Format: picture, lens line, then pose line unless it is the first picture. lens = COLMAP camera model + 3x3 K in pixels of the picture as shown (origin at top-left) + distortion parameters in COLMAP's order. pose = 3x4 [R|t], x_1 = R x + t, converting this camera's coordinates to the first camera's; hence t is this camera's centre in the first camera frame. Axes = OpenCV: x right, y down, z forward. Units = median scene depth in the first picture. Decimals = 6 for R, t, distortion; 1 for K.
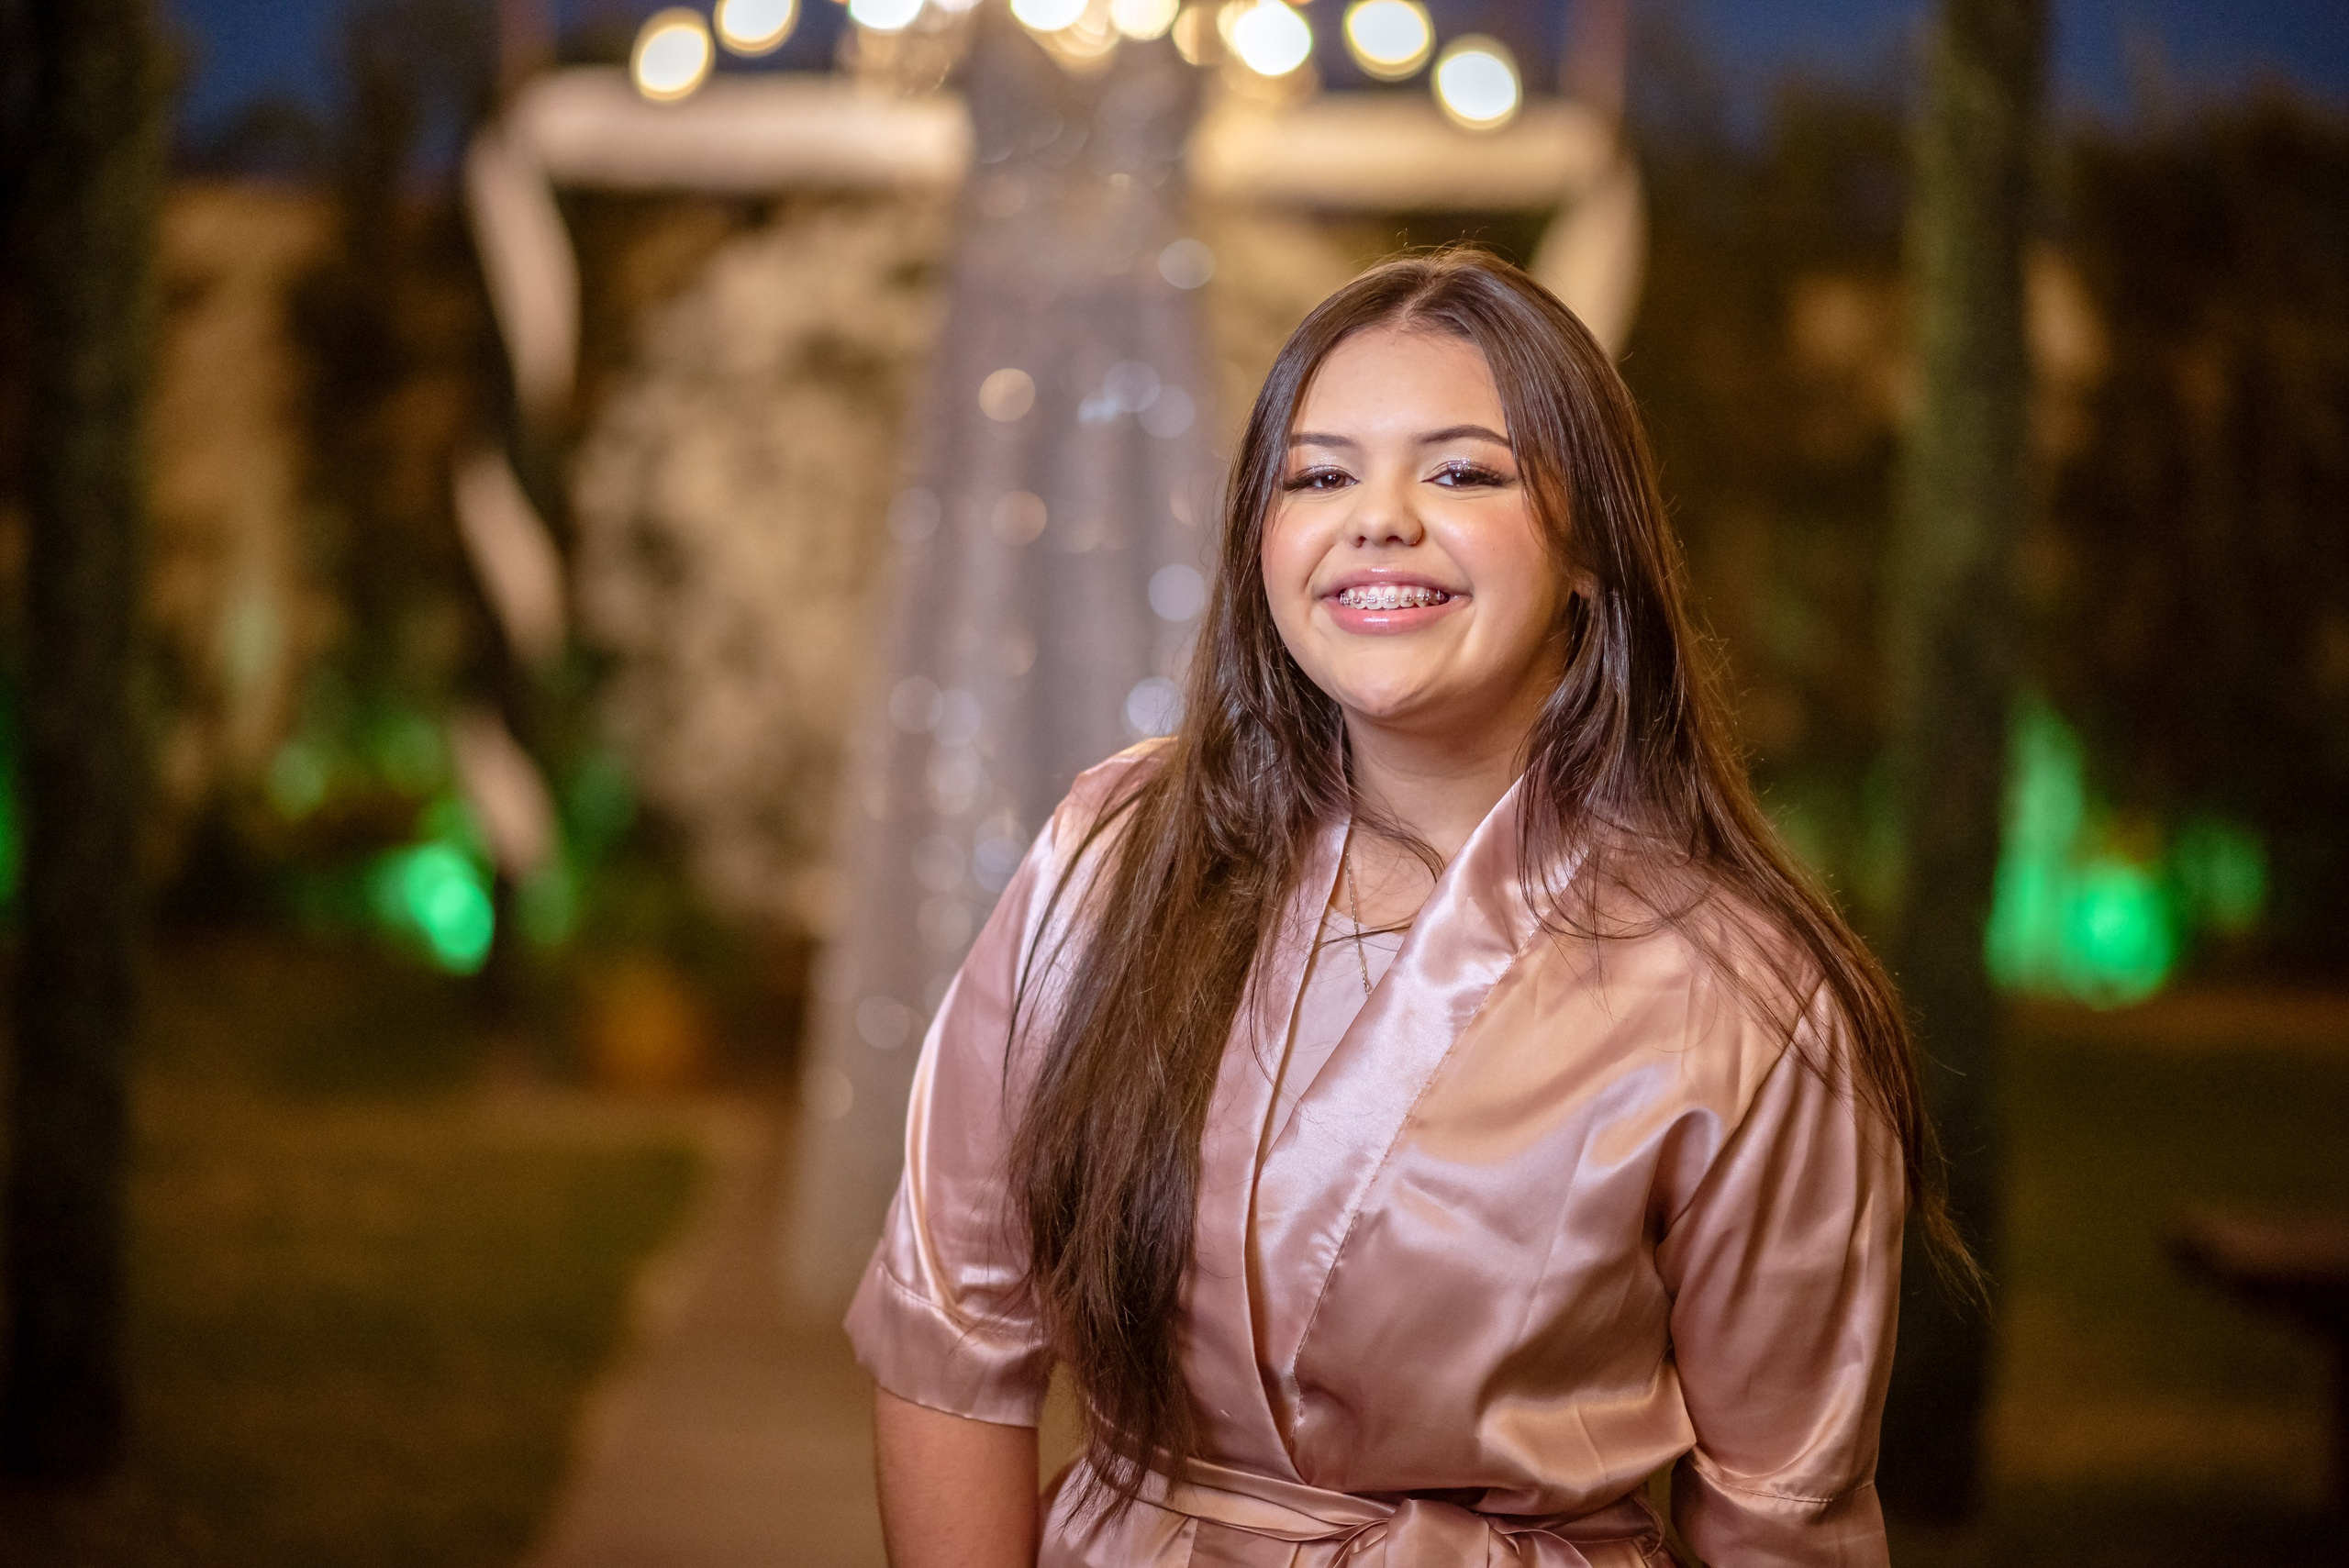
lens RADIAL K [[5694.8, 0, 1174.5], [0, 5694.8, 784.0], [0, 0, 1]] dist [0.090668, -0.566397]
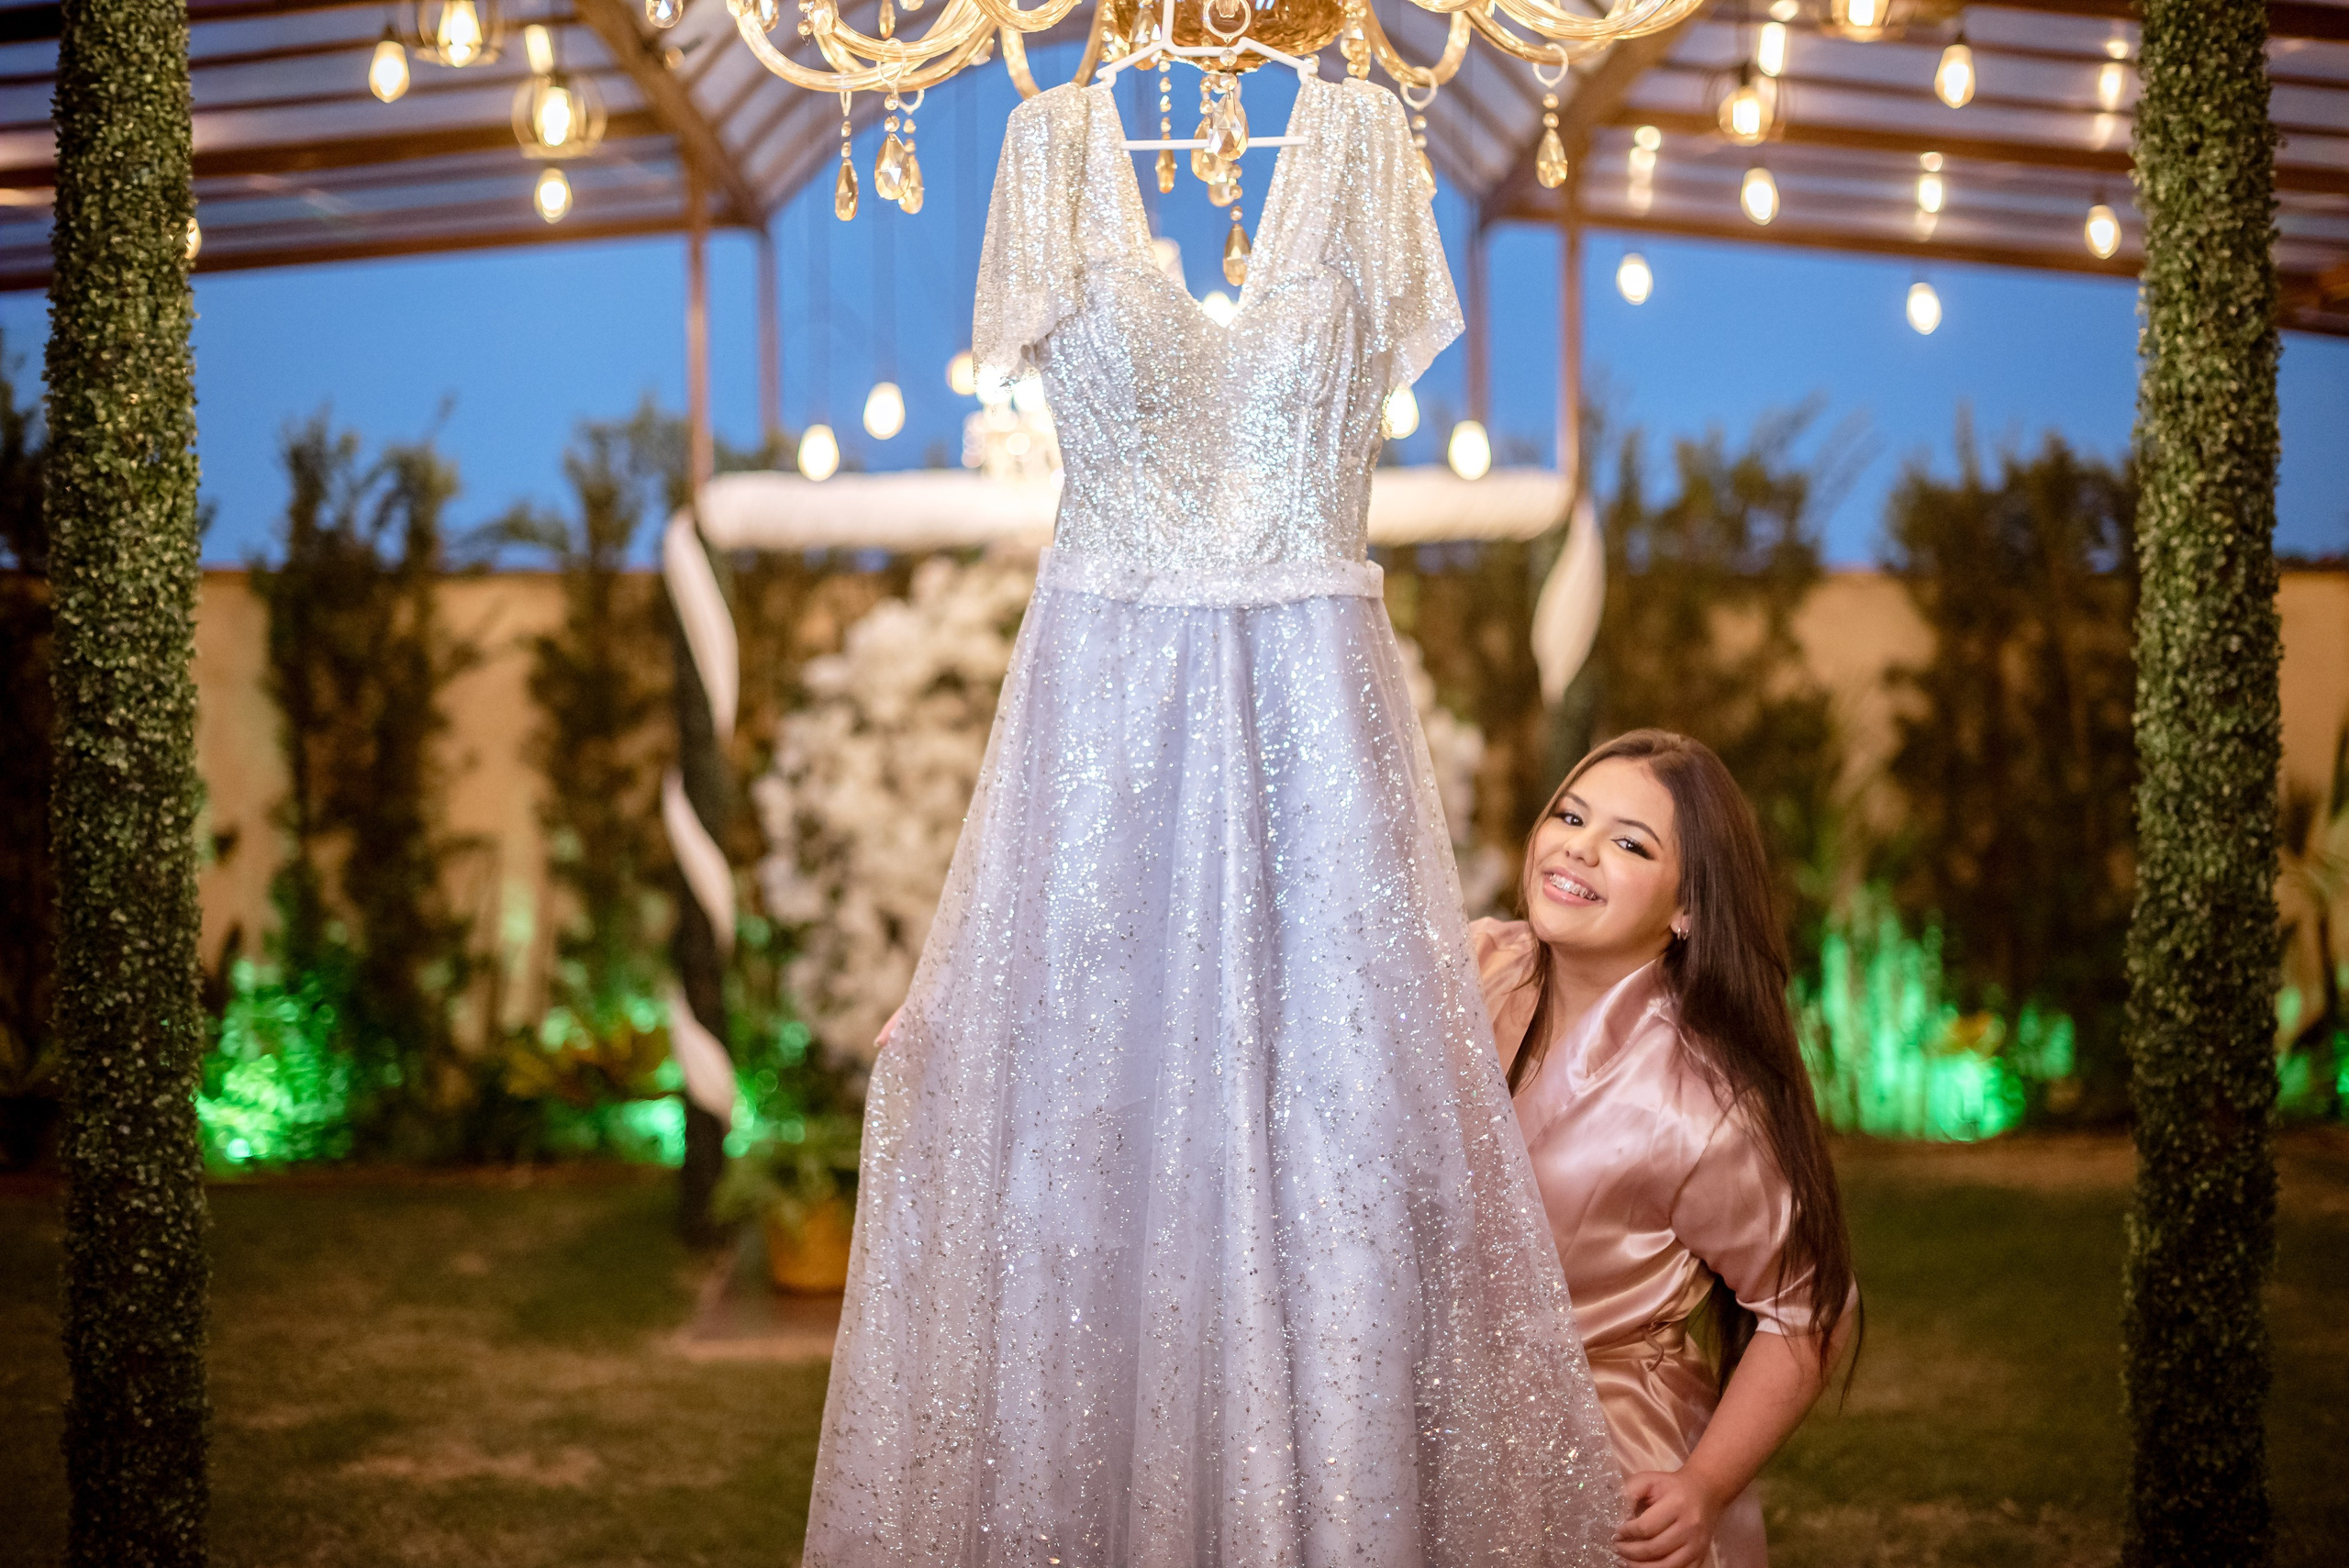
lens RADIAL K [[3390.4, 0, 1174.5], [0, 3390.4, 784.0], [0, 0, 1]] dist [-0.007383, -0.004976]
pose [[0.999332, -0.035942, -0.006624, -0.008754], [0.035622, 0.998423, -0.043382, -0.019548], [0.008173, 0.043117, 0.999037, 0.253410]]
